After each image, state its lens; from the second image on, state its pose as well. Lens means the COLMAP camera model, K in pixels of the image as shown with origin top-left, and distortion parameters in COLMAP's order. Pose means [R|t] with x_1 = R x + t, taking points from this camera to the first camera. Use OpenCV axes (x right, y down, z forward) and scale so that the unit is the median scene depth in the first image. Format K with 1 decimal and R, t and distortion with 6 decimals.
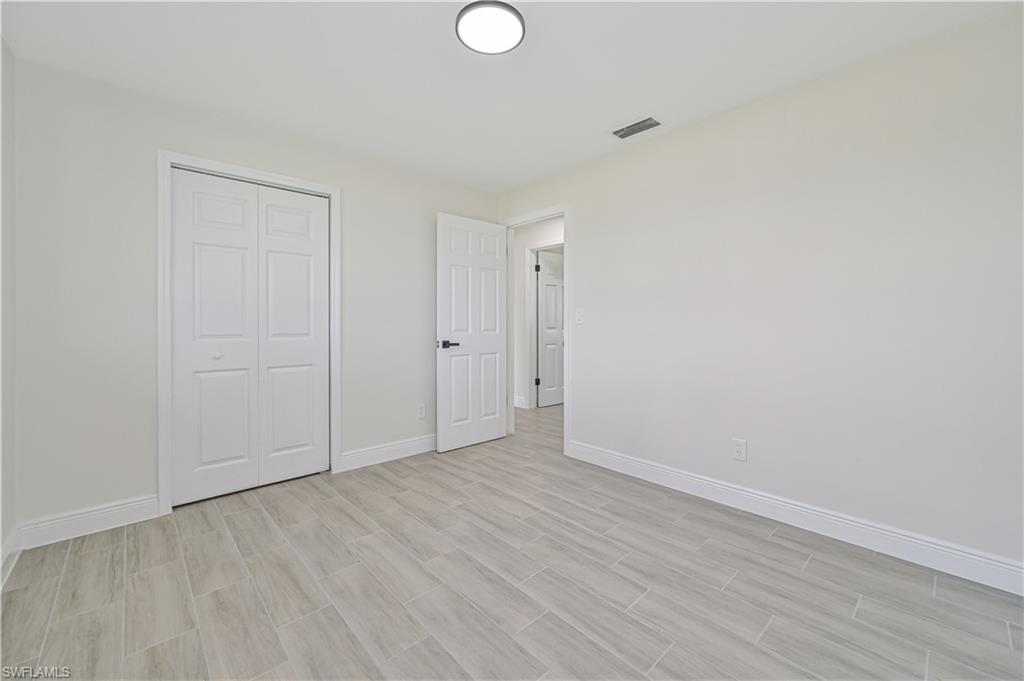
lens RADIAL K [[403.4, 0, 512.8], [0, 403.4, 337.6], [0, 0, 1]] dist [0.002068, 0.000189]
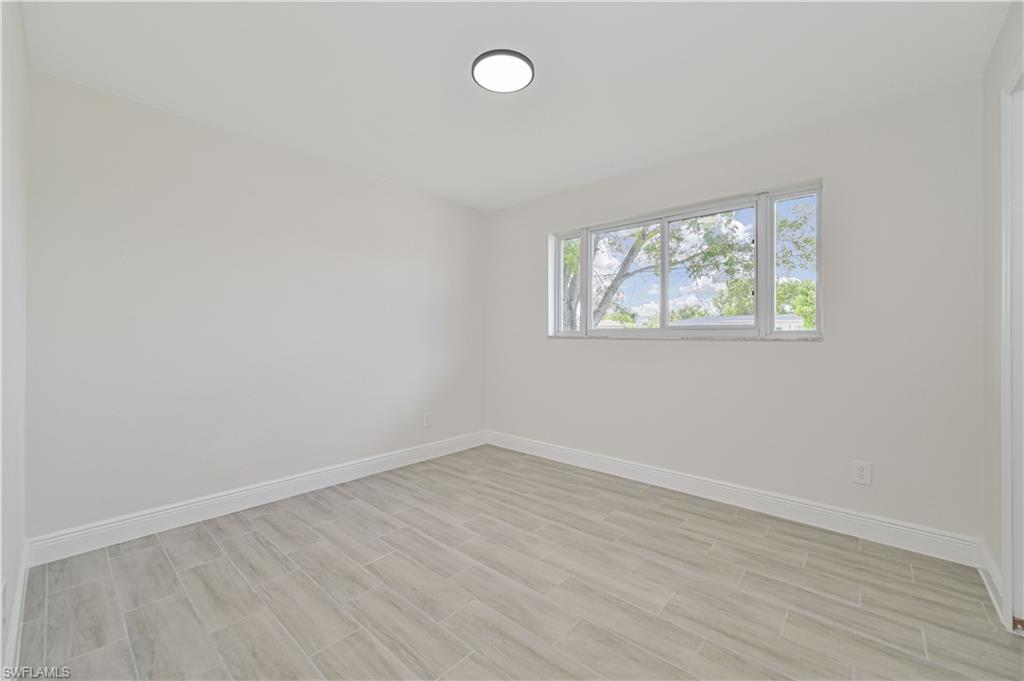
lens RADIAL K [[410.5, 0, 510.8], [0, 410.5, 330.1], [0, 0, 1]] dist [0.000575, 0.000403]
pose [[-0.995655, -0.003672, -0.093048, 0.023146], [-0.005811, 0.999725, 0.022730, -0.078802], [0.092939, 0.023172, -0.995402, 2.045141]]
